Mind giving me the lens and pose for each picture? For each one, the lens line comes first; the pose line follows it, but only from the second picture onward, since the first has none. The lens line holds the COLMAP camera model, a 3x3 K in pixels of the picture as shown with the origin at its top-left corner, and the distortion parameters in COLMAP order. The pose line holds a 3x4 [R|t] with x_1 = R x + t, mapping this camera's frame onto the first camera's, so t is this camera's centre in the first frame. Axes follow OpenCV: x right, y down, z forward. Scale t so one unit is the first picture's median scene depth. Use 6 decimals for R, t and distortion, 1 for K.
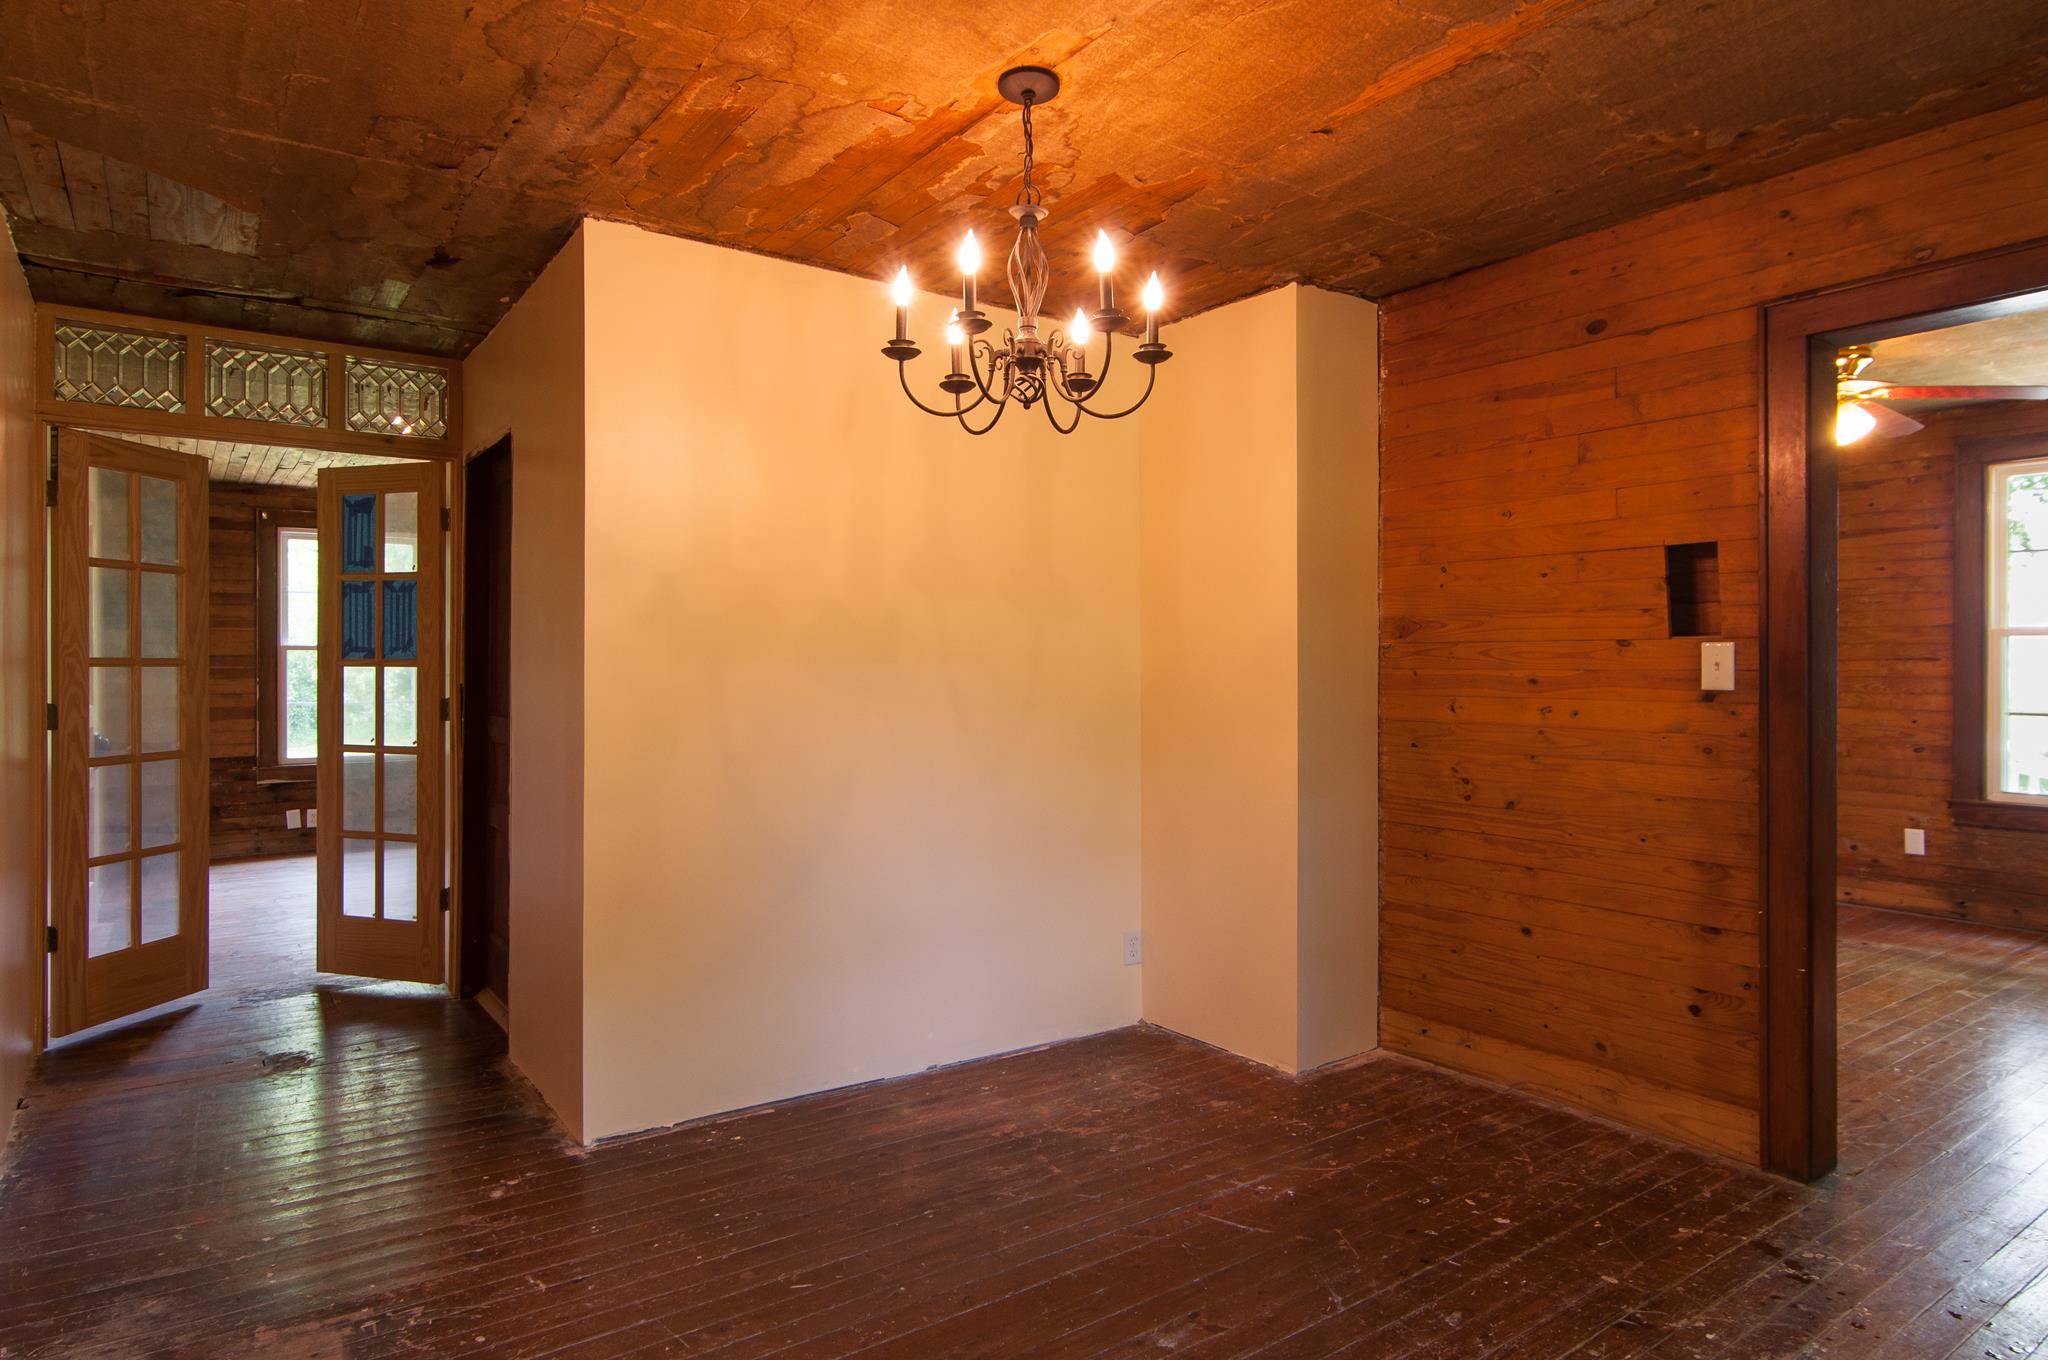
lens RADIAL K [[1190.0, 0, 1010.9], [0, 1190.0, 670.3], [0, 0, 1]] dist [-0.000993, 0.000141]
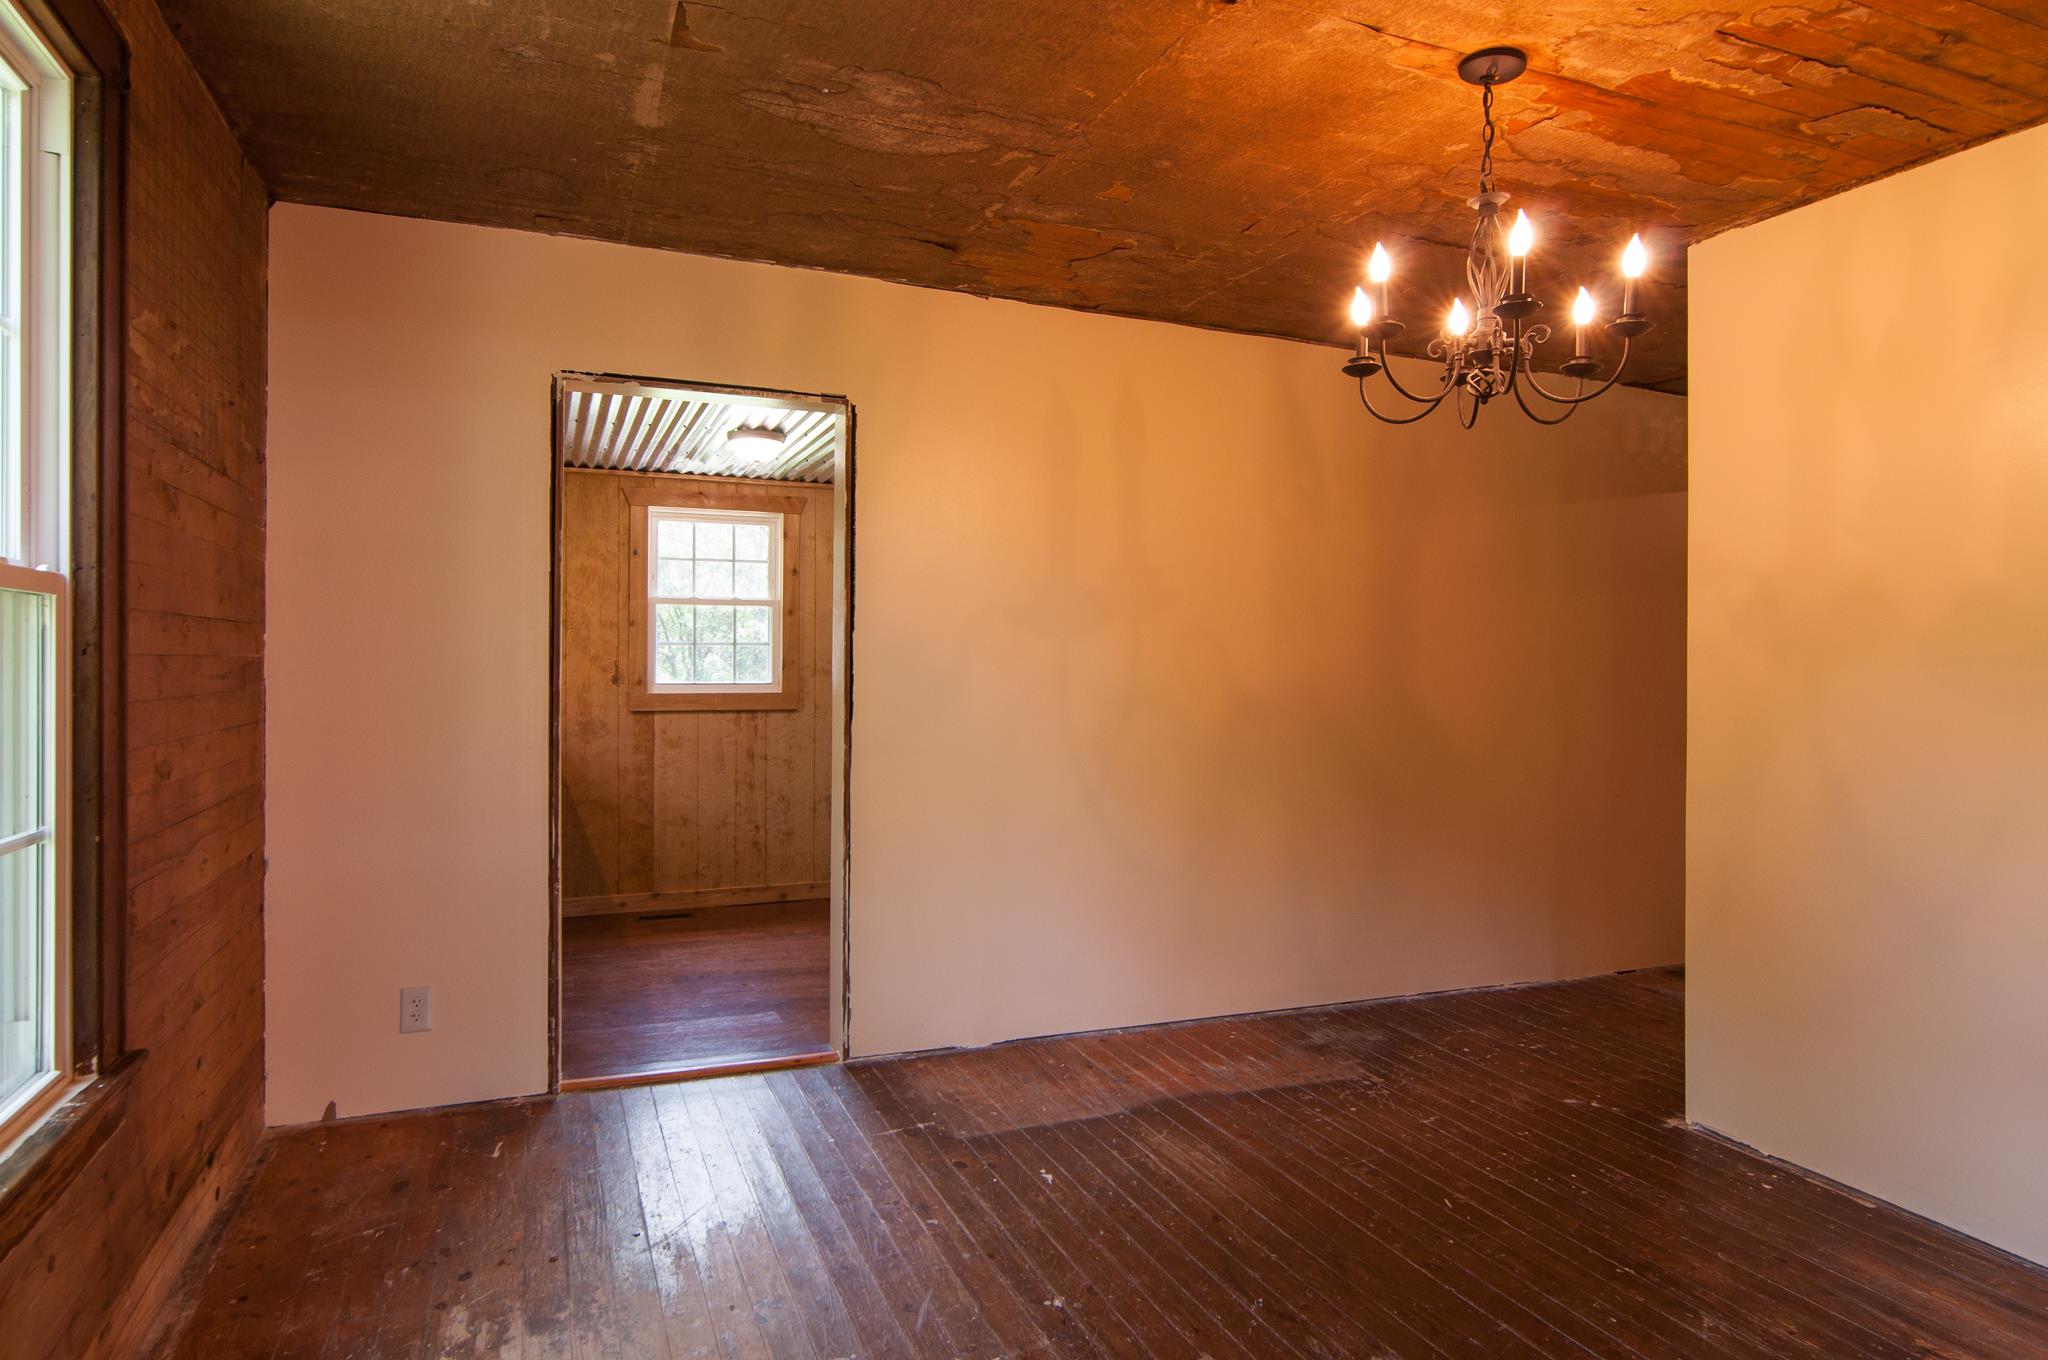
lens RADIAL K [[1190.0, 0, 1016.6], [0, 1190.0, 679.0], [0, 0, 1]] dist [-0.000993, 0.000141]
pose [[-0.226342, 0.008503, -0.974011, 0.914758], [-0.012825, 0.999849, 0.011709, -0.000277], [0.973964, 0.015142, -0.226199, 0.742201]]
